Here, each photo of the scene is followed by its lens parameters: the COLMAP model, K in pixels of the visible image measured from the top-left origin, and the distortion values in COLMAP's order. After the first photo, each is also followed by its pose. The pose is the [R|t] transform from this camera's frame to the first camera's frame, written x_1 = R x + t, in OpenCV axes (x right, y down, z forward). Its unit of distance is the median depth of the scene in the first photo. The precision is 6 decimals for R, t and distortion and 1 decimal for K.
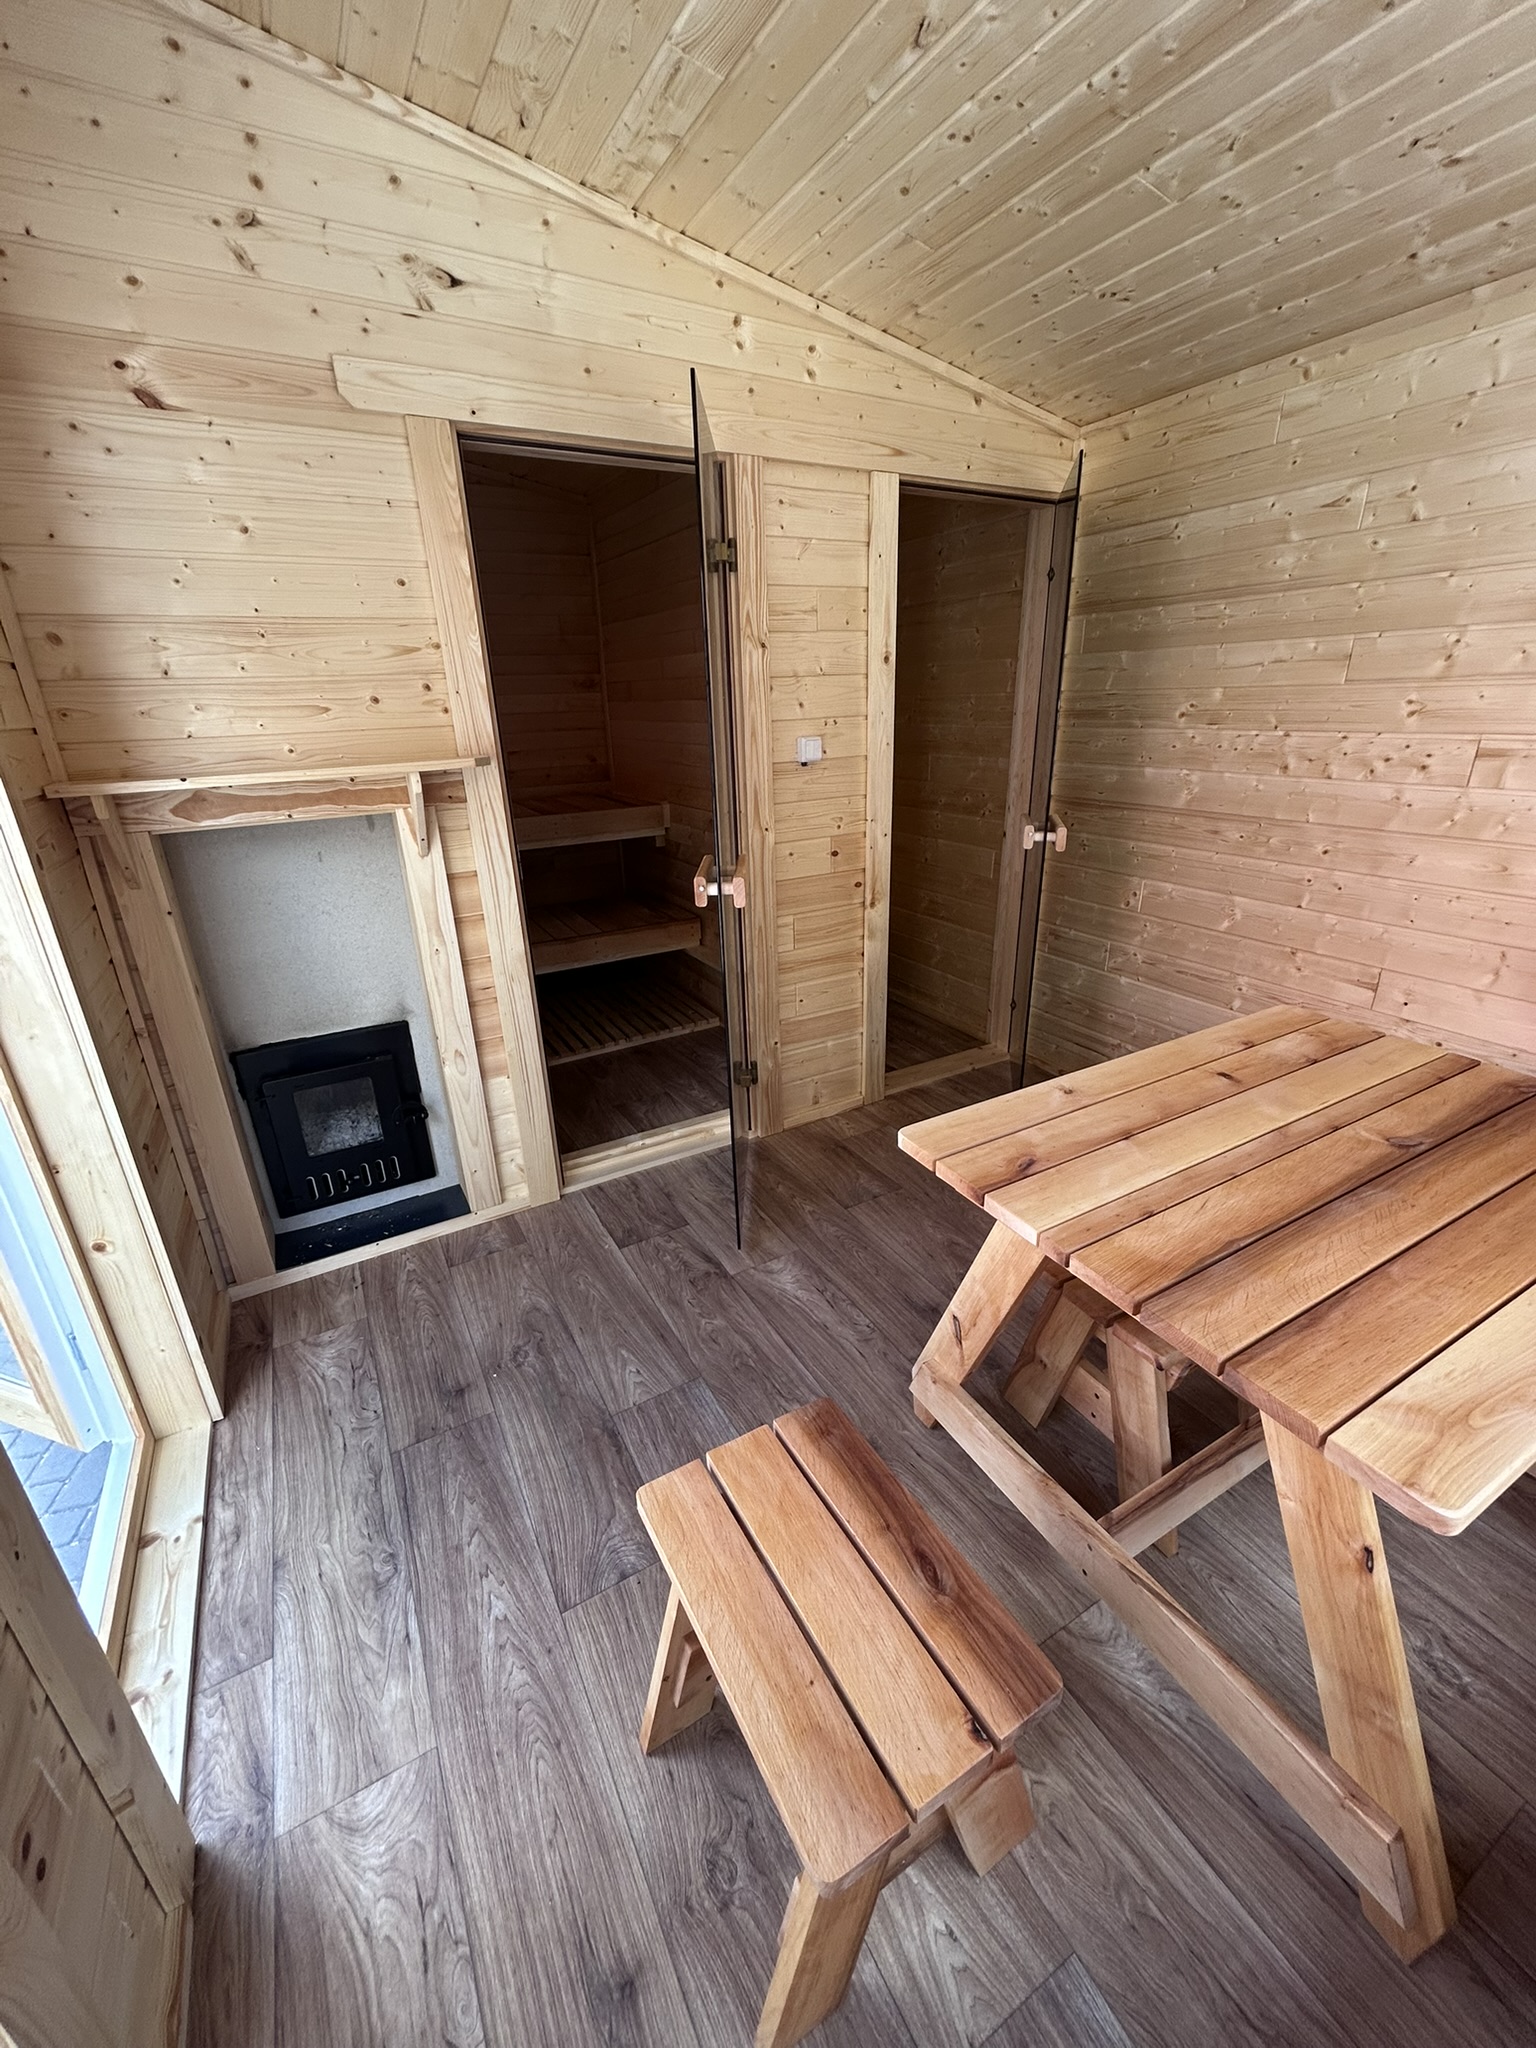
lens RADIAL K [[827.9, 0, 771.0], [0, 827.9, 1021.9], [0, 0, 1]] dist [-0.002283, 0.001590]
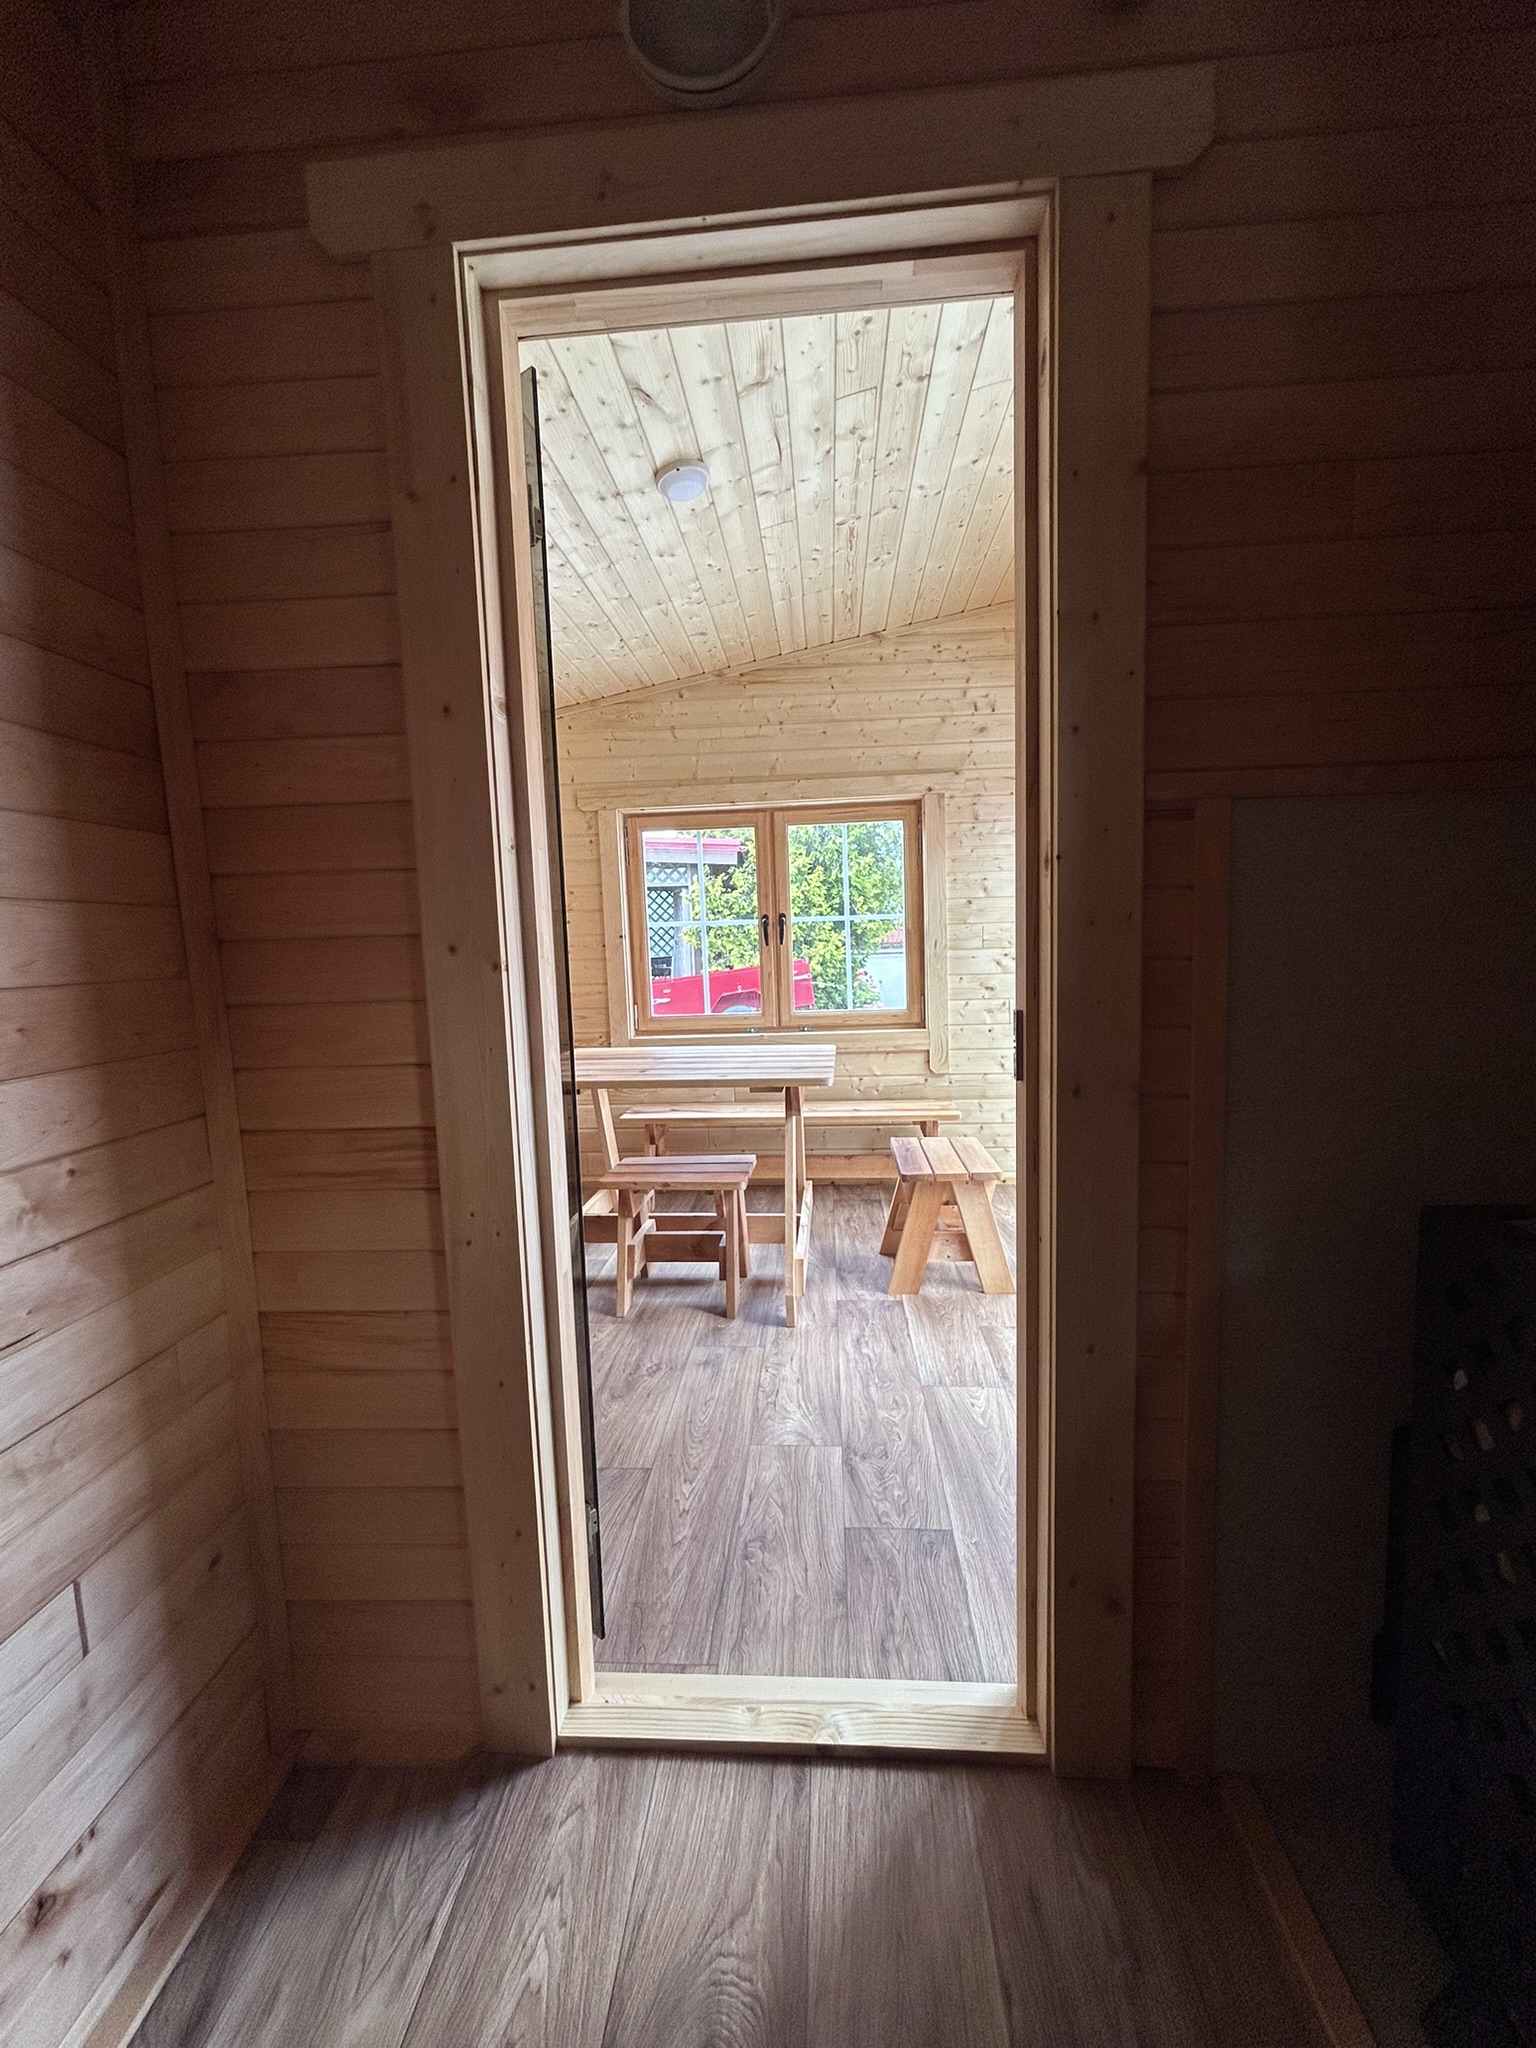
lens RADIAL K [[827.9, 0, 771.0], [0, 827.9, 1021.9], [0, 0, 1]] dist [-0.002283, 0.001590]
pose [[-0.833161, 0.002018, 0.553027, -0.518195], [0.254585, 0.889134, 0.380298, -0.489902], [-0.490948, 0.457642, -0.741306, 1.626164]]
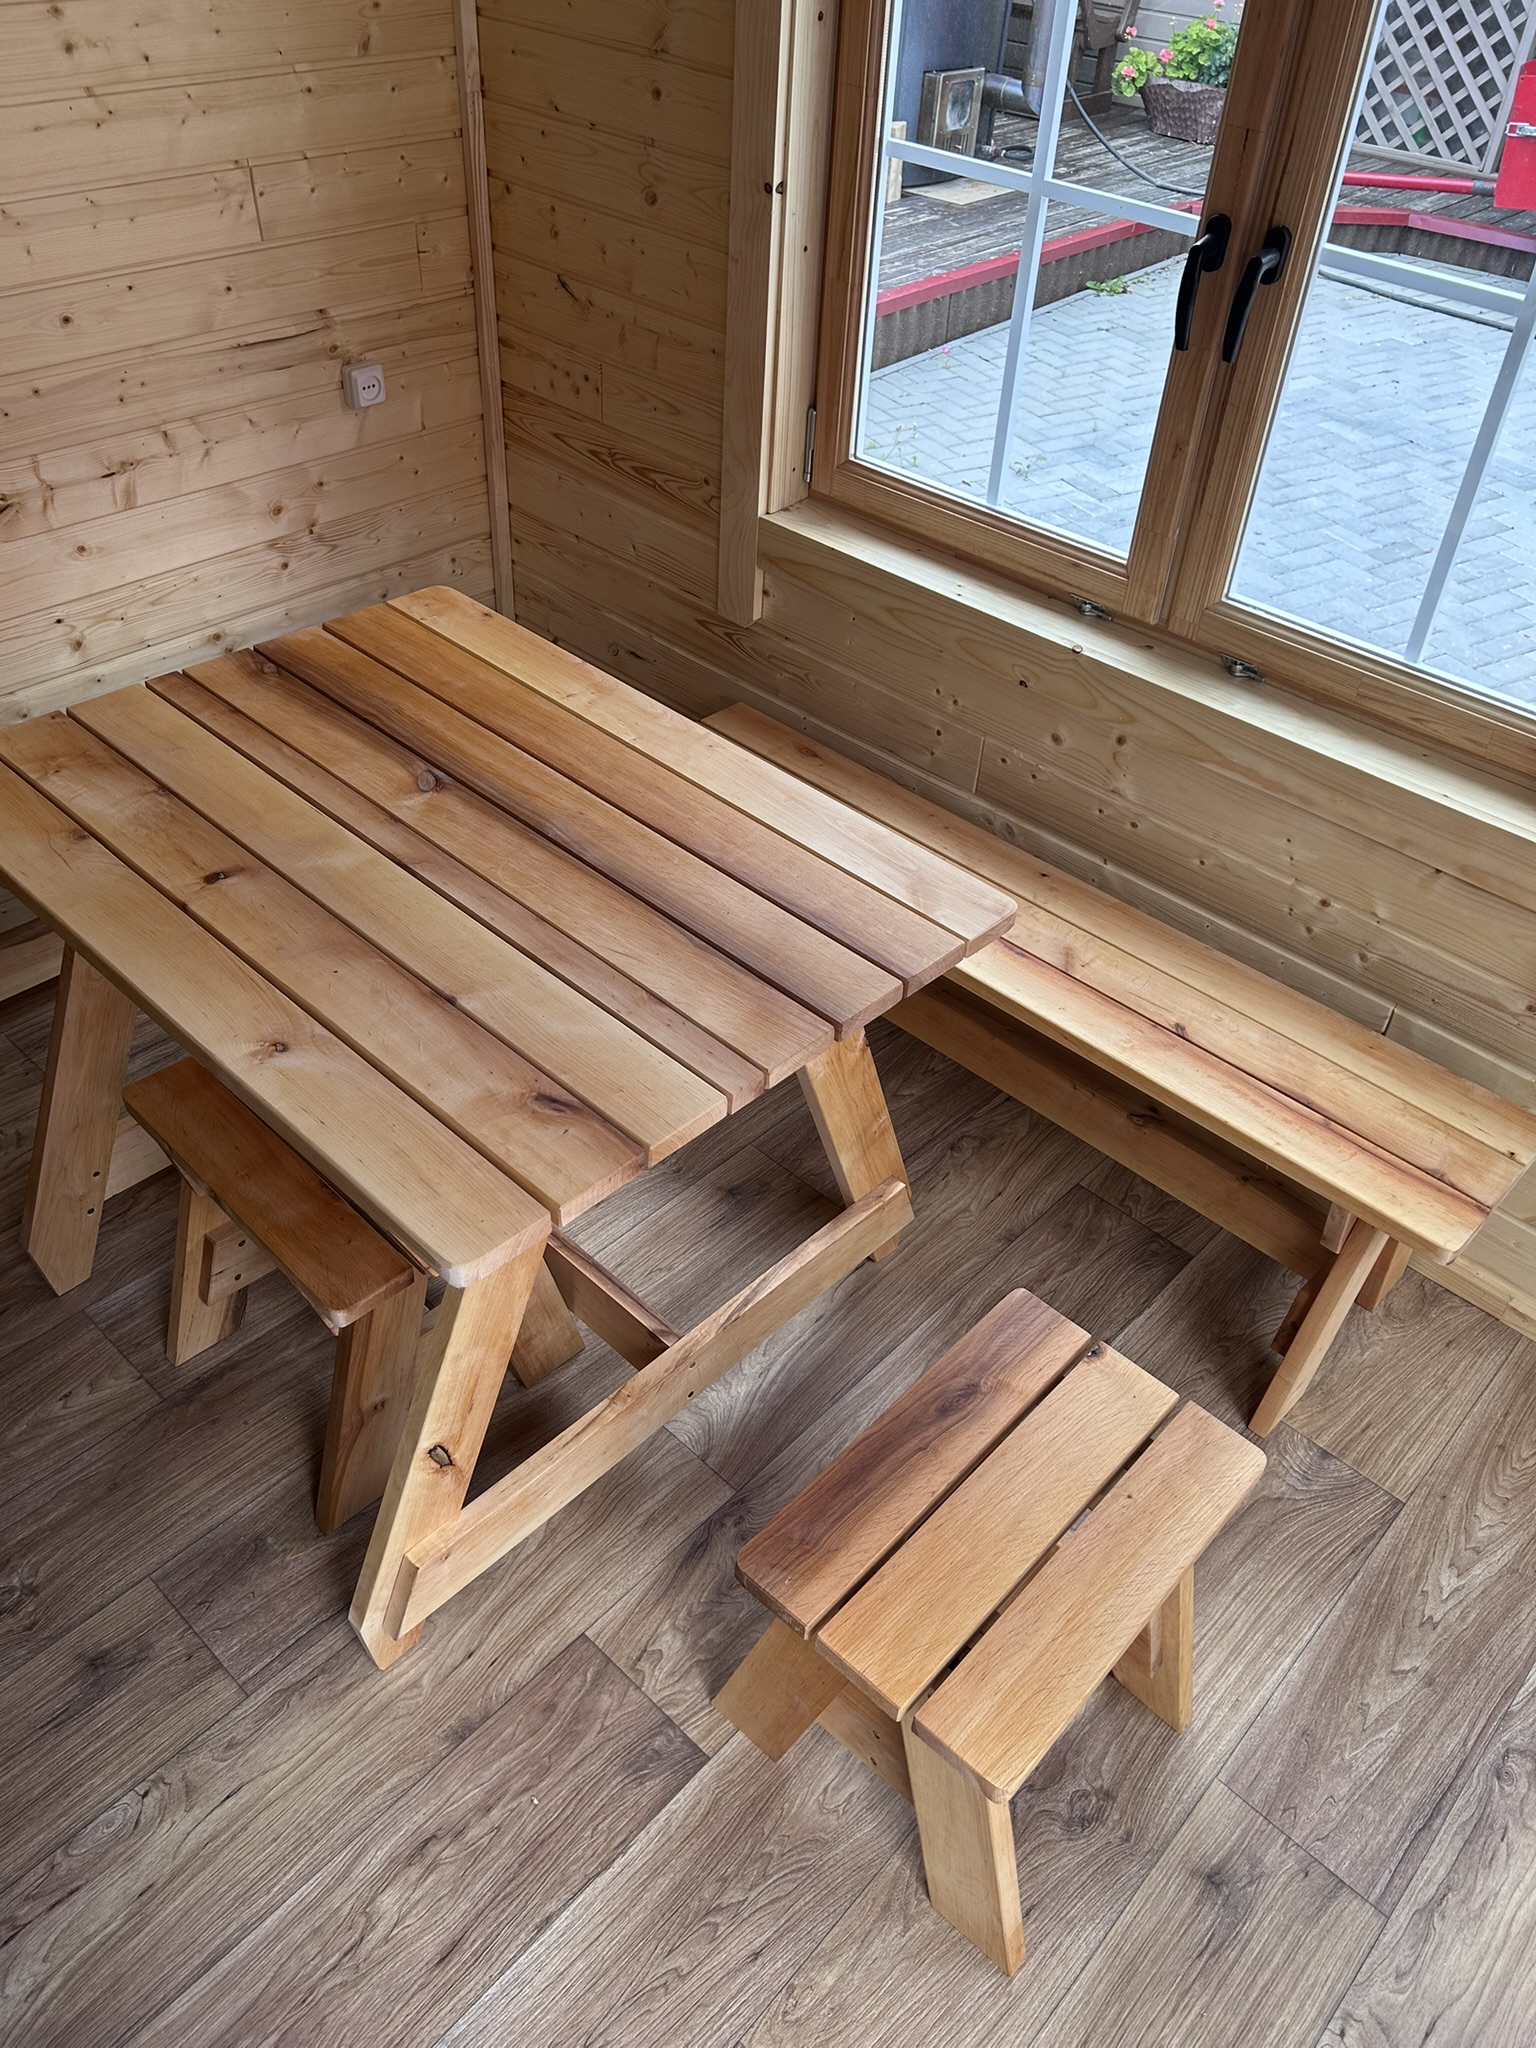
lens RADIAL K [[1540.4, 0, 764.3], [0, 1540.4, 1026.7], [0, 0, 1]] dist [0.059080, -0.069283]
pose [[-0.302650, -0.609911, 0.732402, -0.351212], [0.307927, 0.664659, 0.680742, -0.383937], [-0.901989, 0.431553, -0.013351, 0.529142]]
